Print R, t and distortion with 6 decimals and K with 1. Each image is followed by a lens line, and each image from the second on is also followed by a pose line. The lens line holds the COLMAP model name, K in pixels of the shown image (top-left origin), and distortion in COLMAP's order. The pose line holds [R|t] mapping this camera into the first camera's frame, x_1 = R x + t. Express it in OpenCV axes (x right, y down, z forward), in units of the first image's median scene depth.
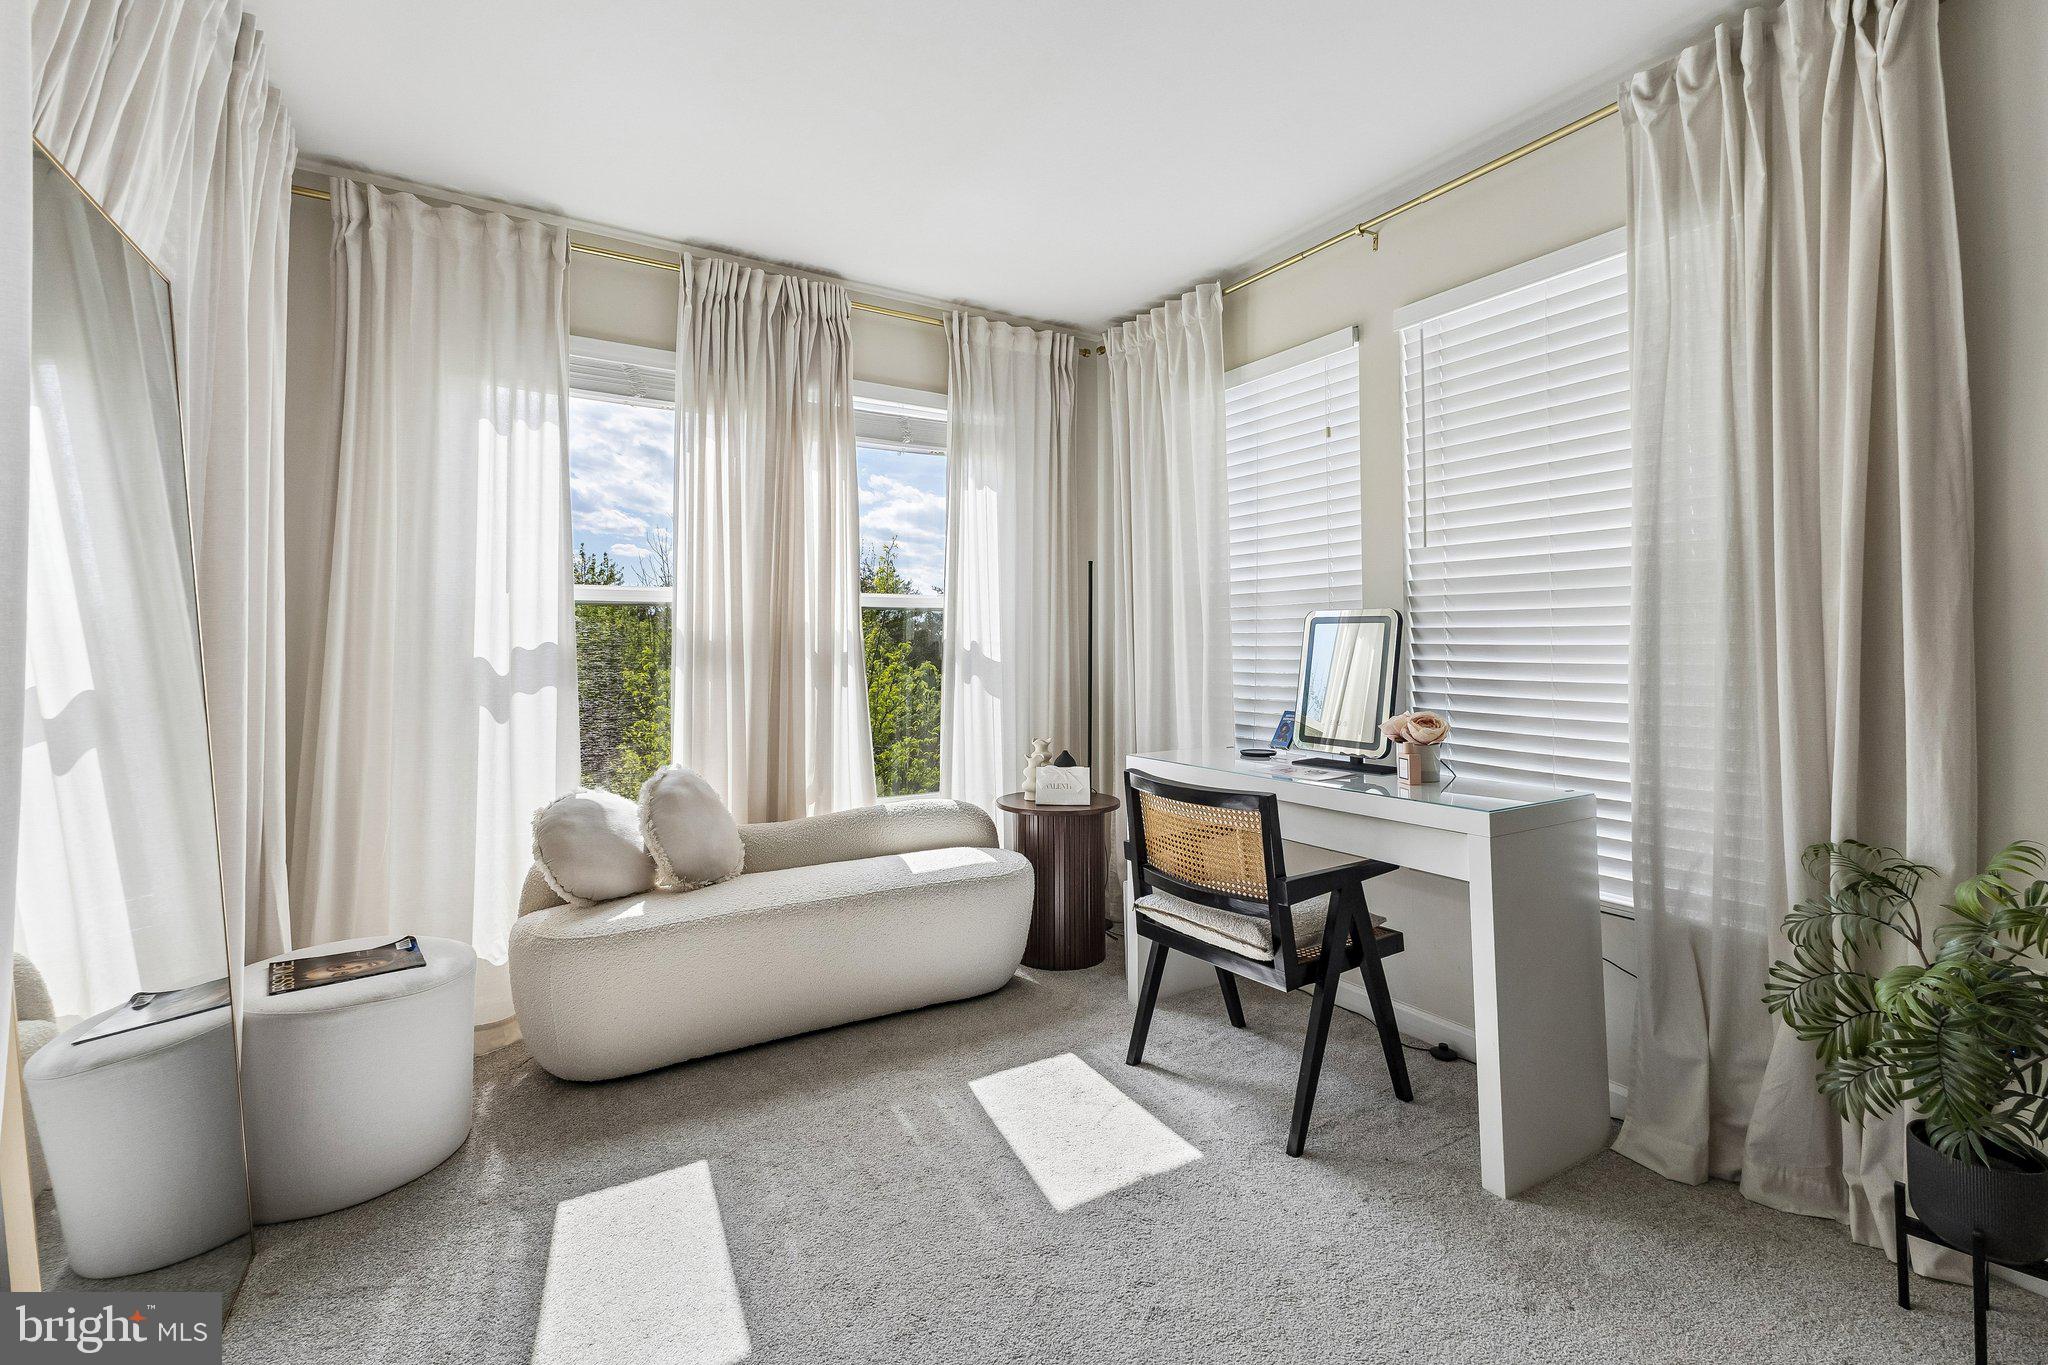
lens RADIAL K [[890.1, 0, 1012.1], [0, 890.1, 615.2], [0, 0, 1]] dist [0.000926, -0.001264]
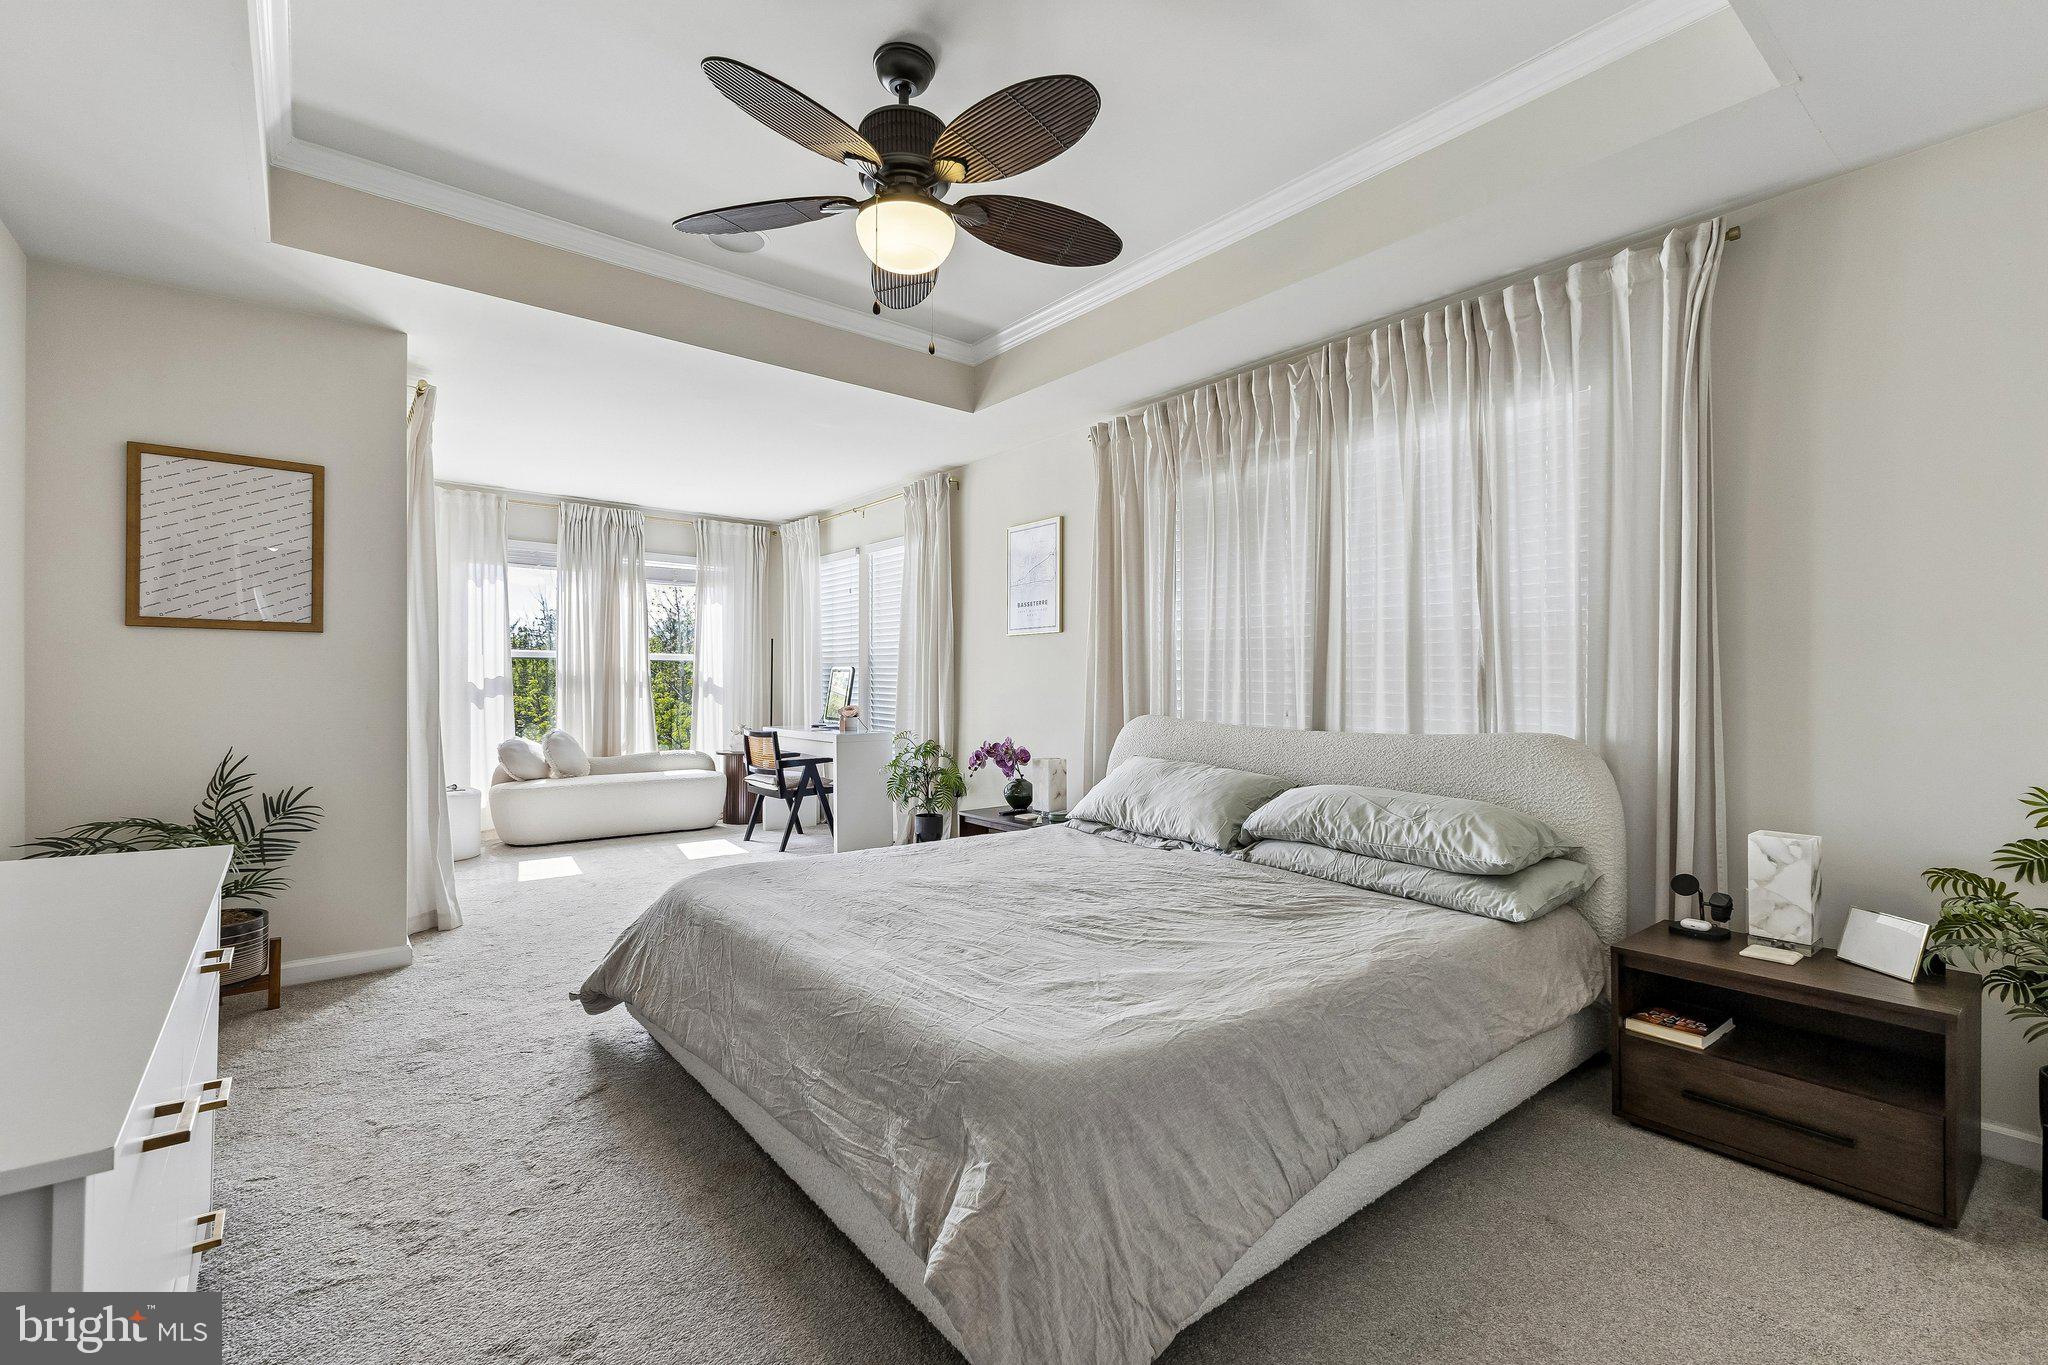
lens RADIAL K [[890.1, 0, 1027.4], [0, 890.1, 689.4], [0, 0, 1]] dist [0.000926, -0.001264]
pose [[0.992441, 0.010545, 0.122270, 0.523092], [-0.015937, 0.998939, 0.043209, -0.051923], [-0.121684, -0.044831, 0.991556, -1.373320]]
